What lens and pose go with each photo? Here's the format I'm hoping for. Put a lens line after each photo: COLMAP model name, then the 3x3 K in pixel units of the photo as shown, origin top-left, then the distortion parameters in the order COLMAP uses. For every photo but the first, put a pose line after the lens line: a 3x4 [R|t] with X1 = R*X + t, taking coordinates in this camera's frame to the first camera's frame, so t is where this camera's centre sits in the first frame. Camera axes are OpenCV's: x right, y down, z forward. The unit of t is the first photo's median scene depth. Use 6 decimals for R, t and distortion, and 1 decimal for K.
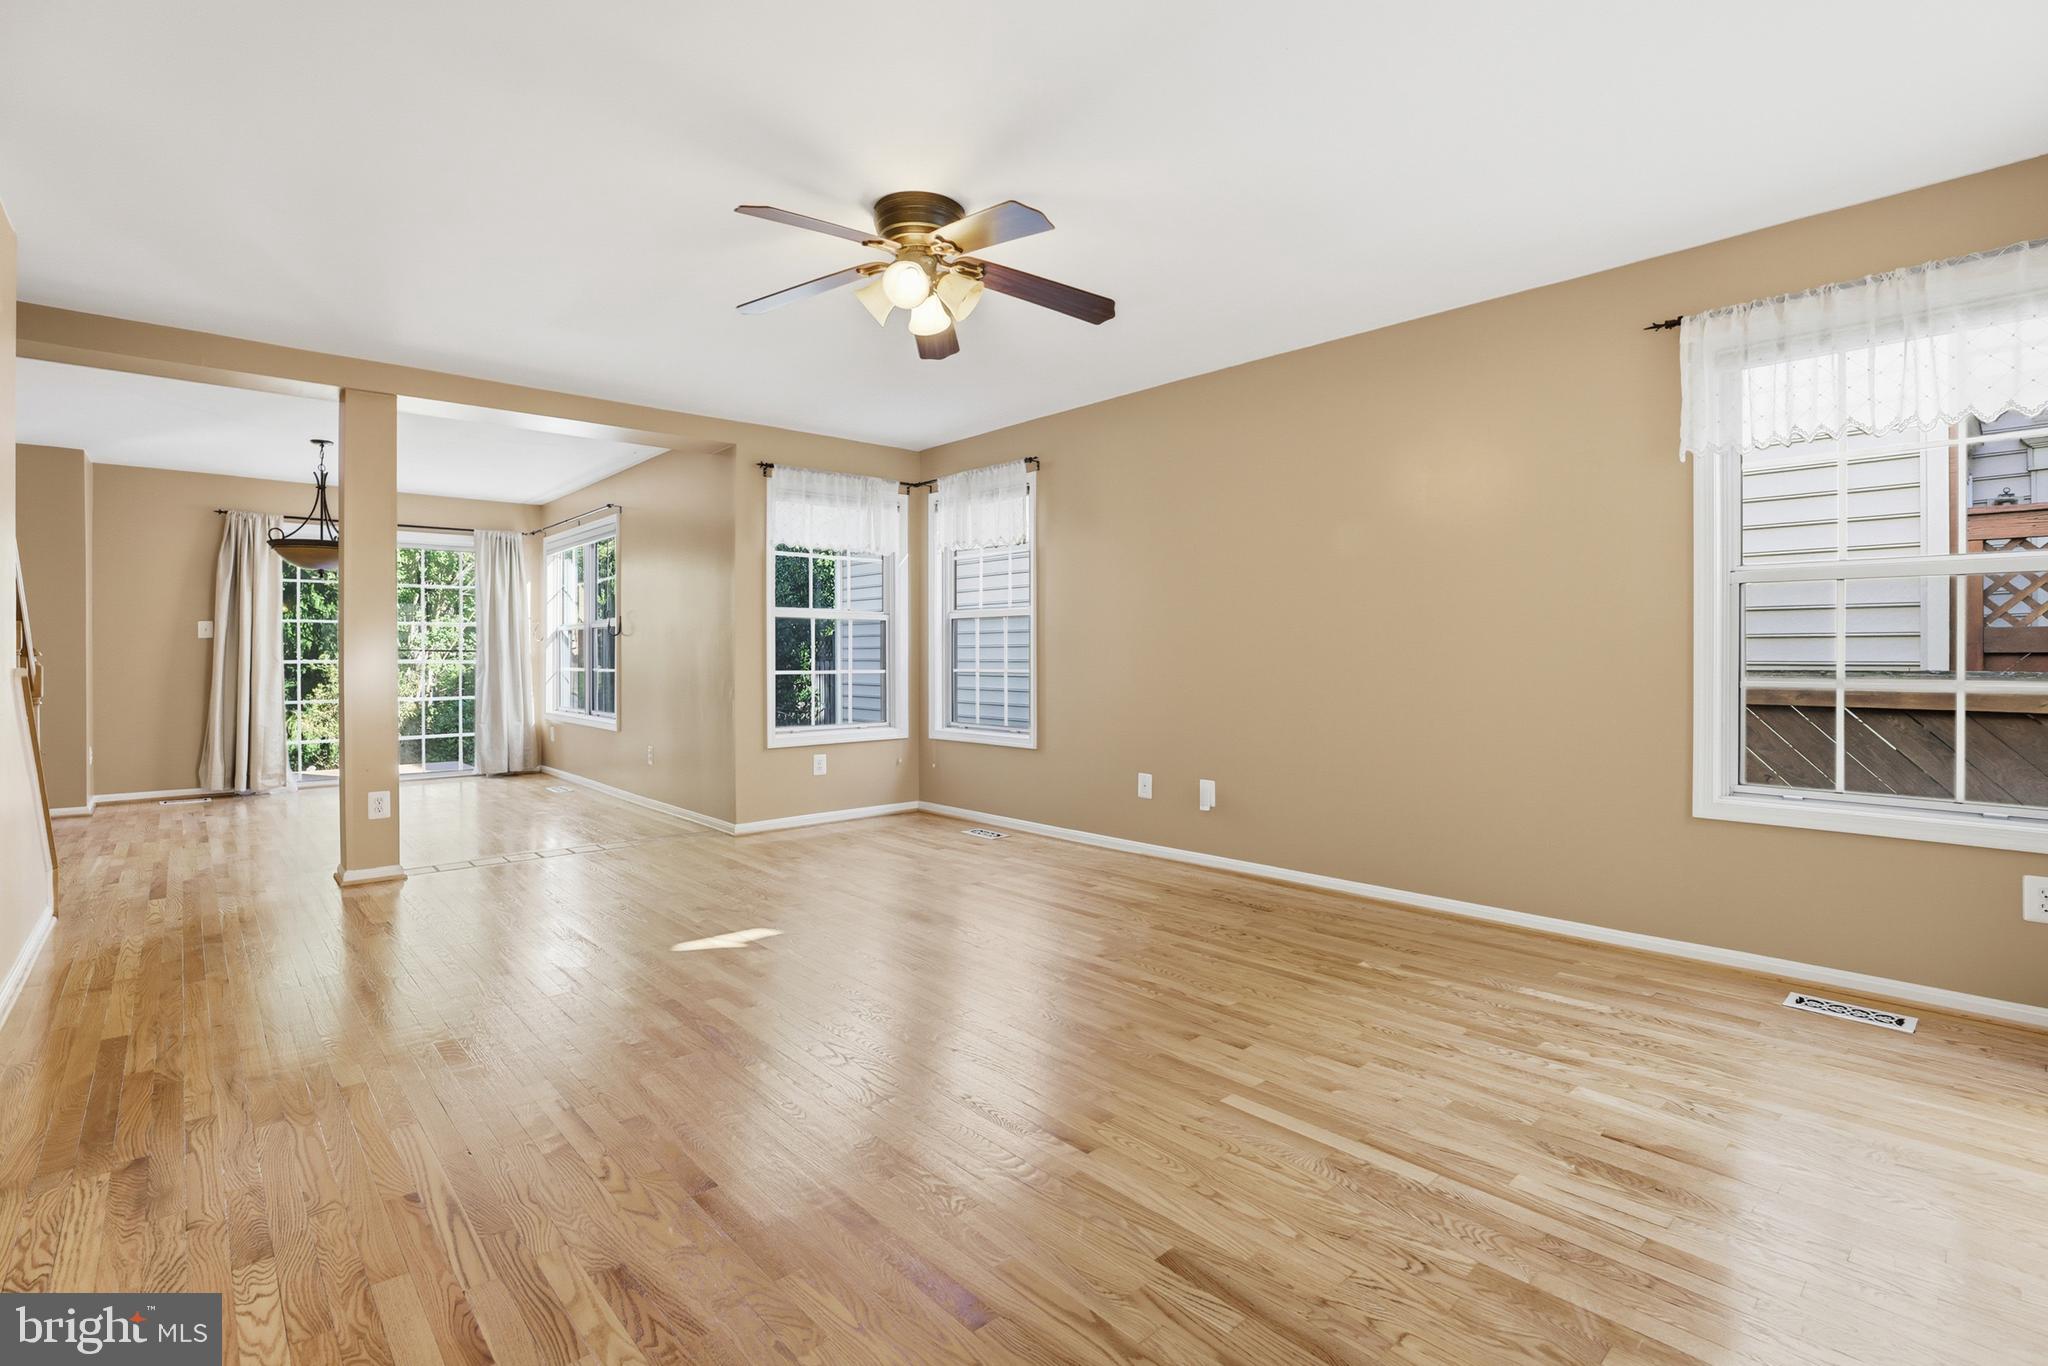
lens RADIAL K [[963.8, 0, 1022.4], [0, 963.8, 672.7], [0, 0, 1]] dist [-0.026607, 0.008337]
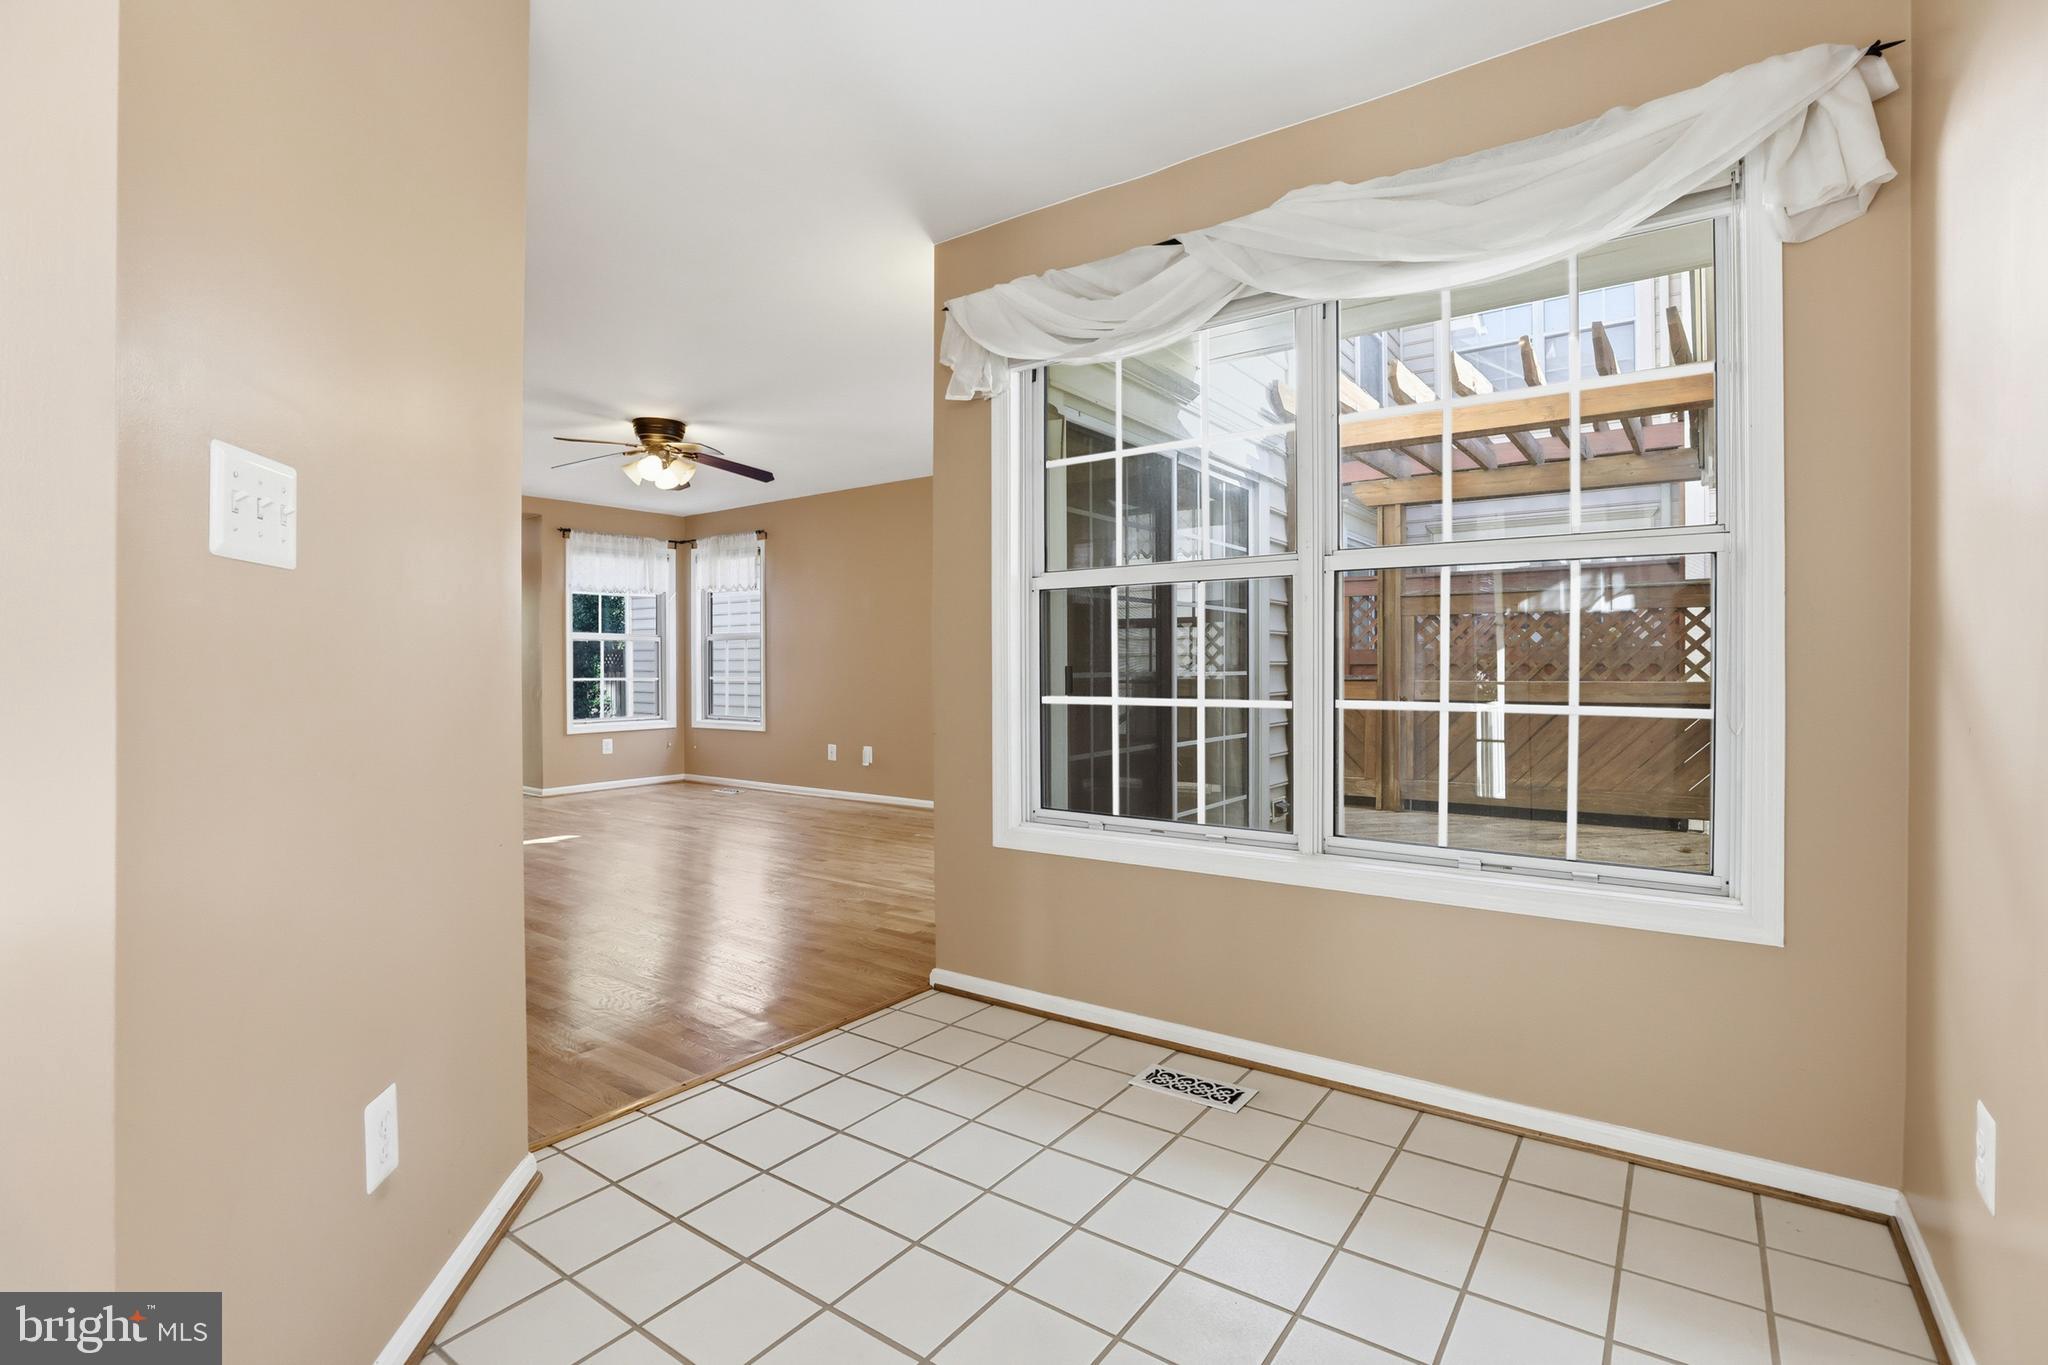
lens RADIAL K [[963.8, 0, 1020.4], [0, 963.8, 679.1], [0, 0, 1]] dist [-0.026607, 0.008337]
pose [[0.981838, -0.004752, 0.189661, 0.110797], [0.005368, 0.999982, -0.002734, 0.006065], [-0.189645, 0.003703, 0.981846, -0.464511]]
